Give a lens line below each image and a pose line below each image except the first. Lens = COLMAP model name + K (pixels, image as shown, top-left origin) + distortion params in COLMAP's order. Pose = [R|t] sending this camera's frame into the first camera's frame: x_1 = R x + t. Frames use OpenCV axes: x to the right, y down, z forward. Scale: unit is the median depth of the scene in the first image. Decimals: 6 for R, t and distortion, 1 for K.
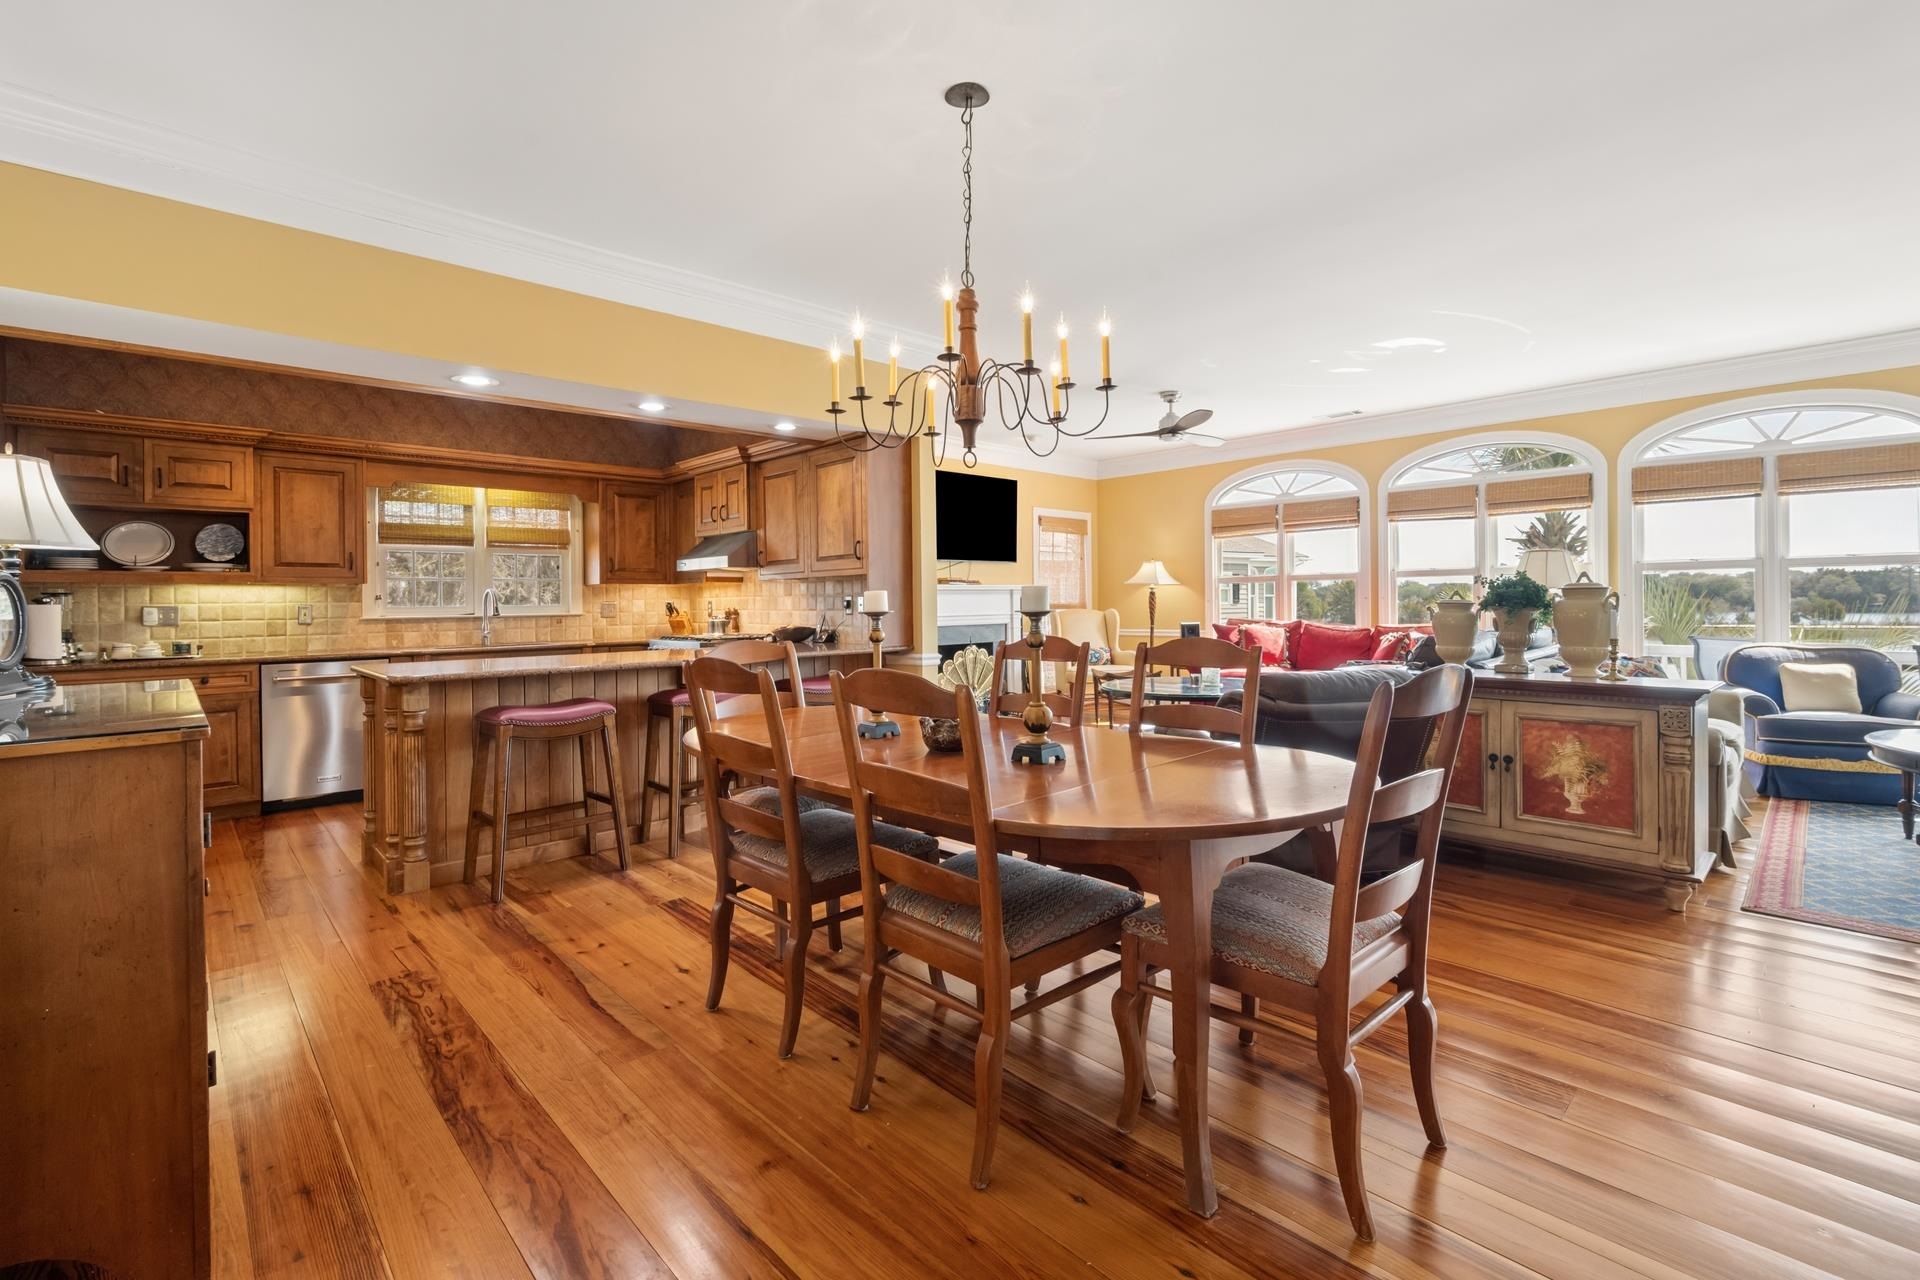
lens RADIAL K [[834.8, 0, 953.4], [0, 834.8, 600.2], [0, 0, 1]] dist [0.002201, -0.000141]
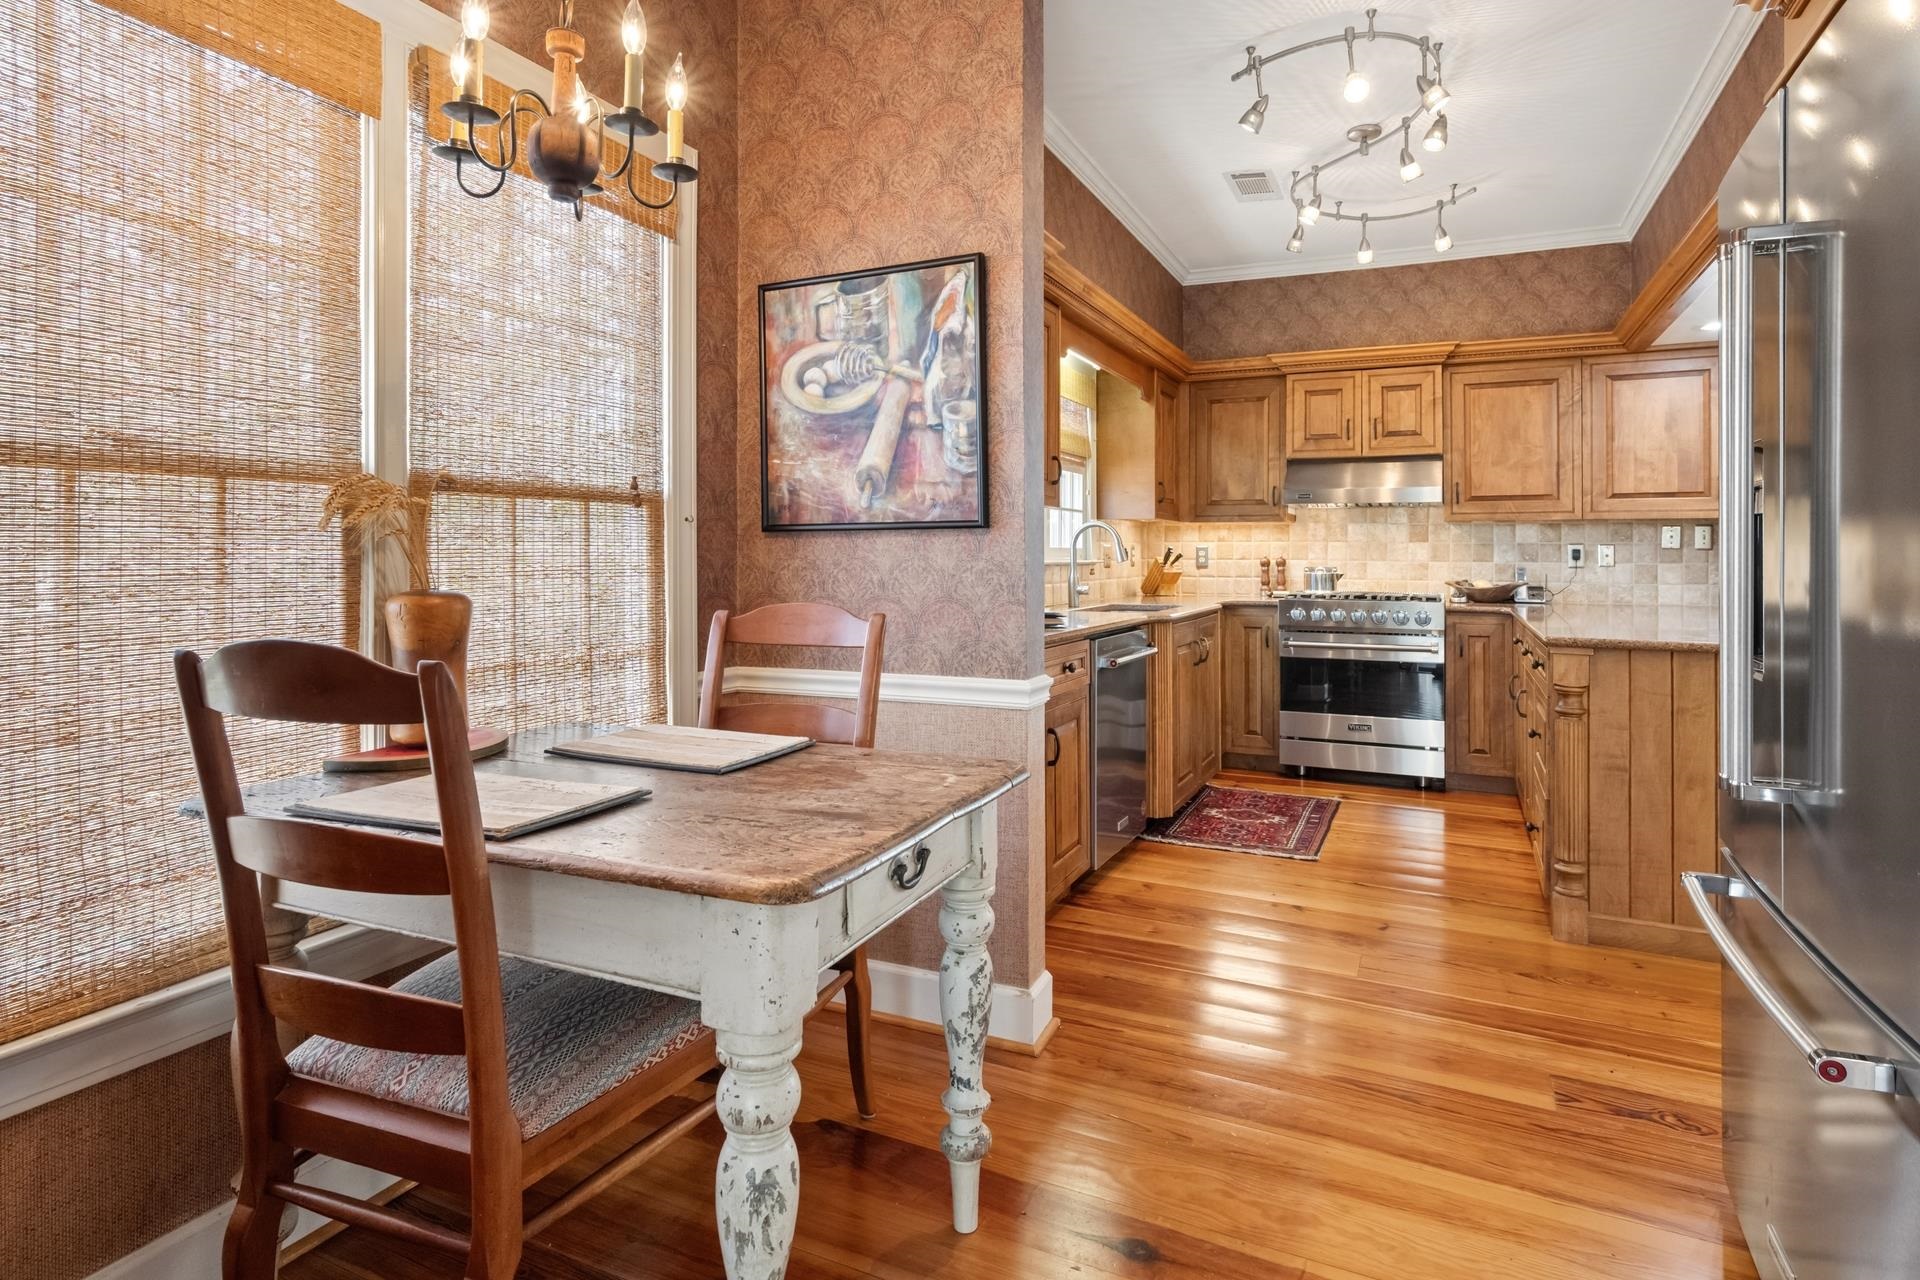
lens RADIAL K [[1026.8, 0, 951.4], [0, 1026.8, 538.5], [0, 0, 1]] dist [-0.006581, -0.000116]
pose [[0.937250, 0.022740, 0.347916, -1.098106], [-0.017424, 0.999679, -0.018401, 0.019505], [-0.348222, 0.011184, 0.937345, 0.326345]]
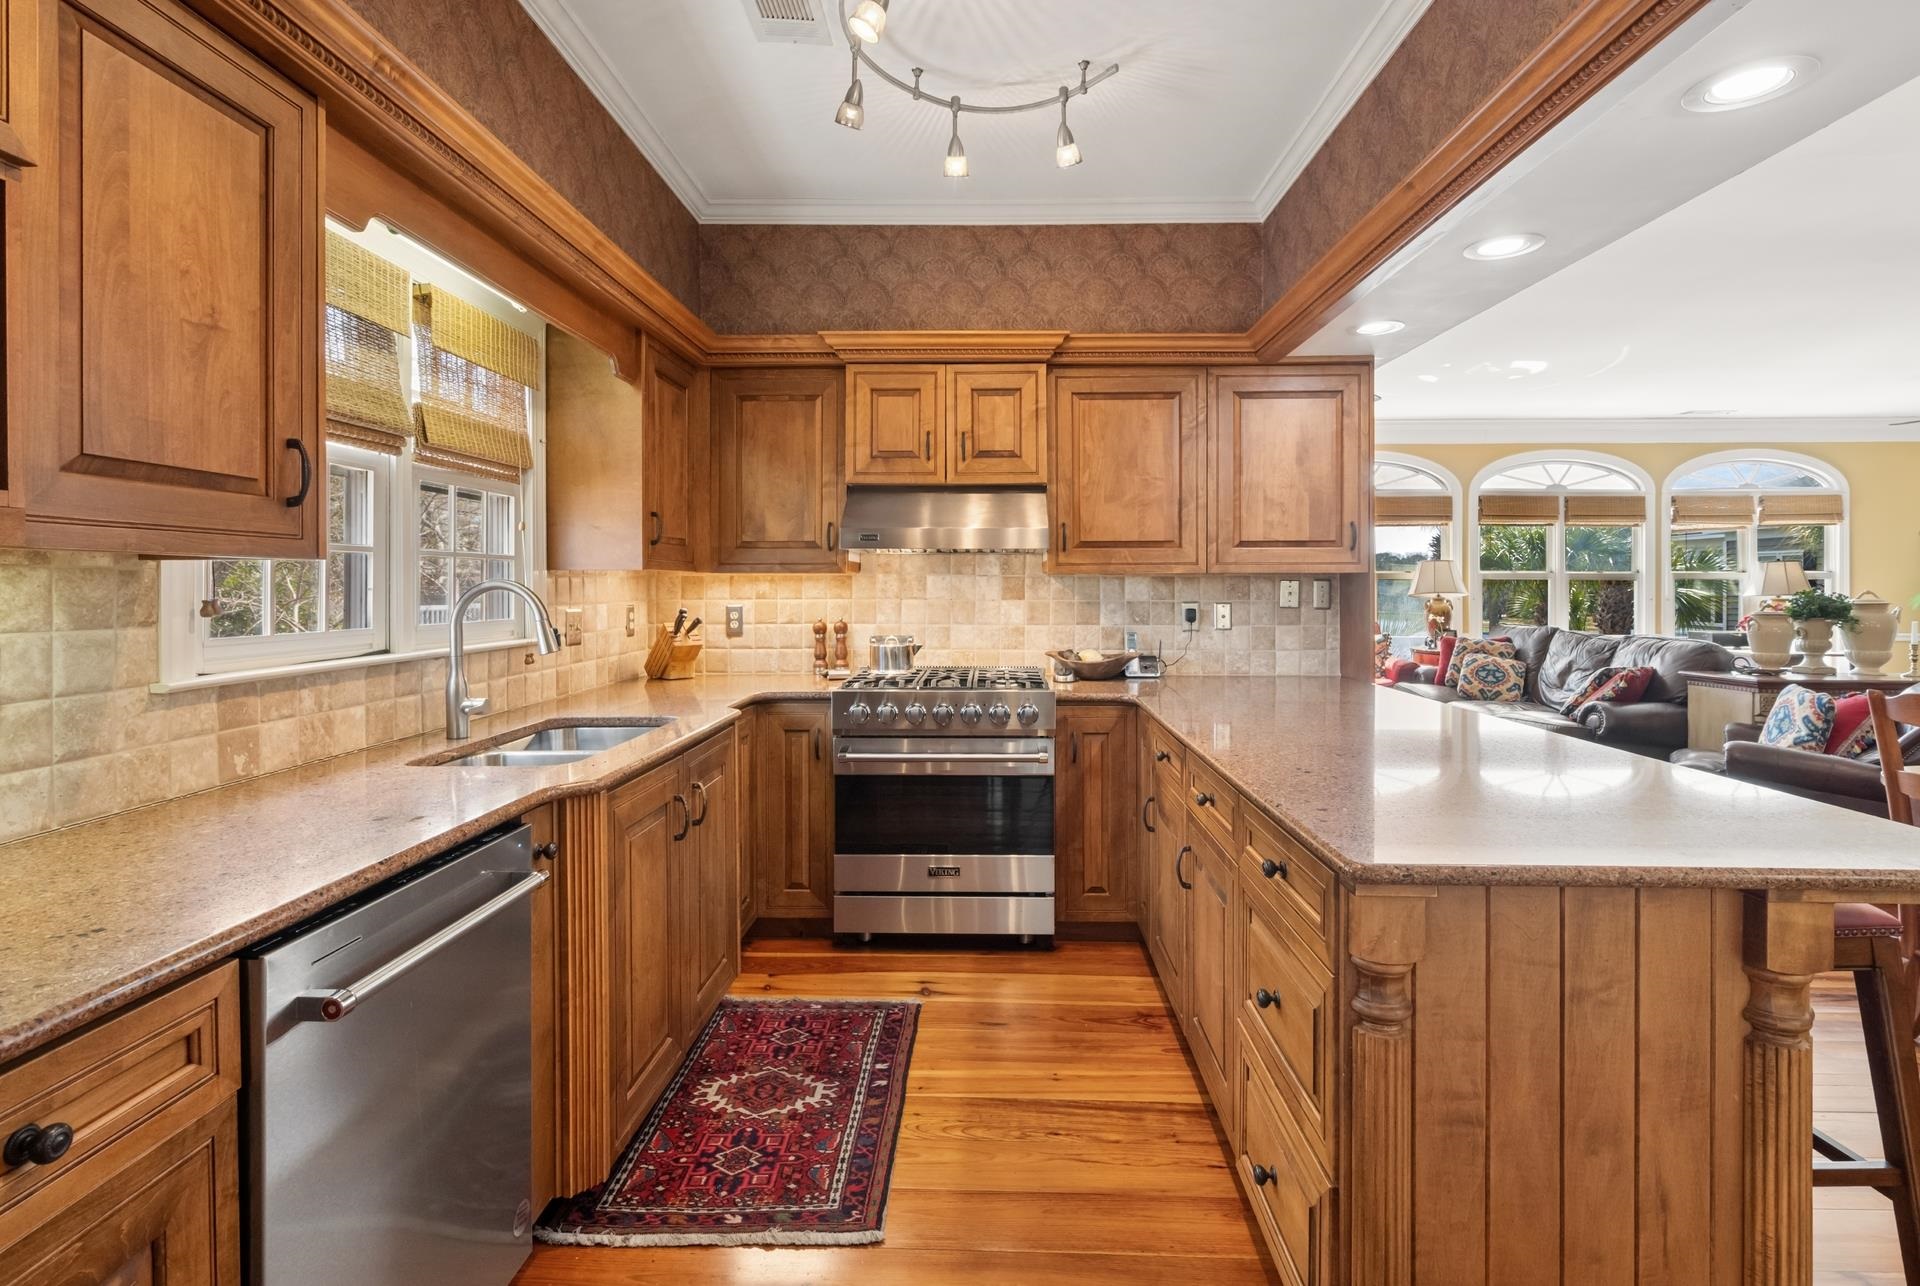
lens RADIAL K [[929.8, 0, 976.2], [0, 929.8, 587.0], [0, 0, 1]] dist [-0.000193, 0.000842]
pose [[0.706568, 0.010261, 0.707570, -0.806126], [-0.009290, 0.999943, -0.005224, -0.012095], [-0.707584, -0.002882, 0.706624, 0.666724]]
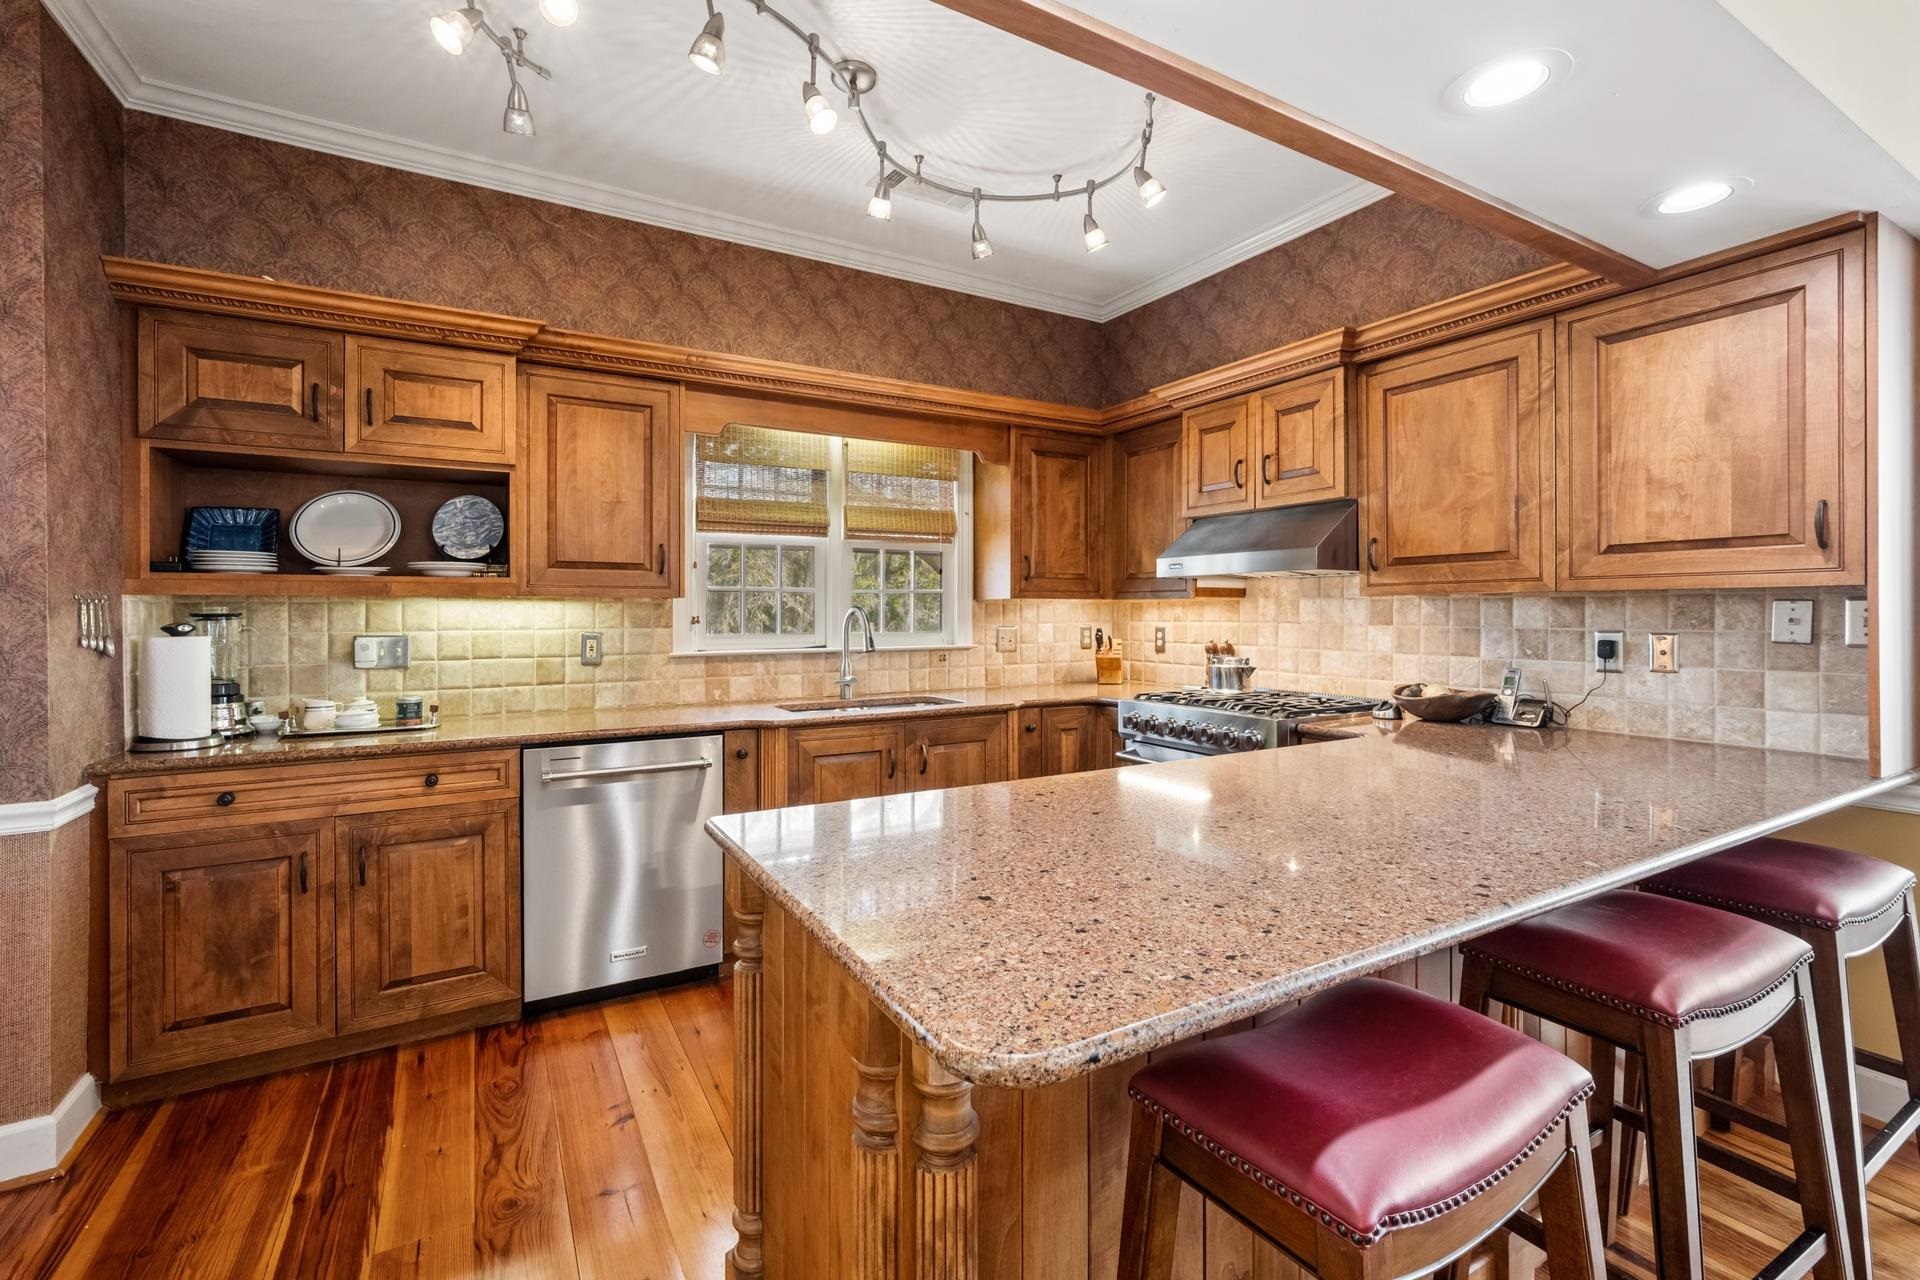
lens RADIAL K [[834.8, 0, 955.5], [0, 834.8, 611.4], [0, 0, 1]] dist [0.002201, -0.000141]
pose [[0.971475, 0.010322, -0.236919, -0.398921], [-0.009732, 0.999946, 0.003661, -0.015222], [0.236944, -0.001251, 0.971523, 0.503068]]
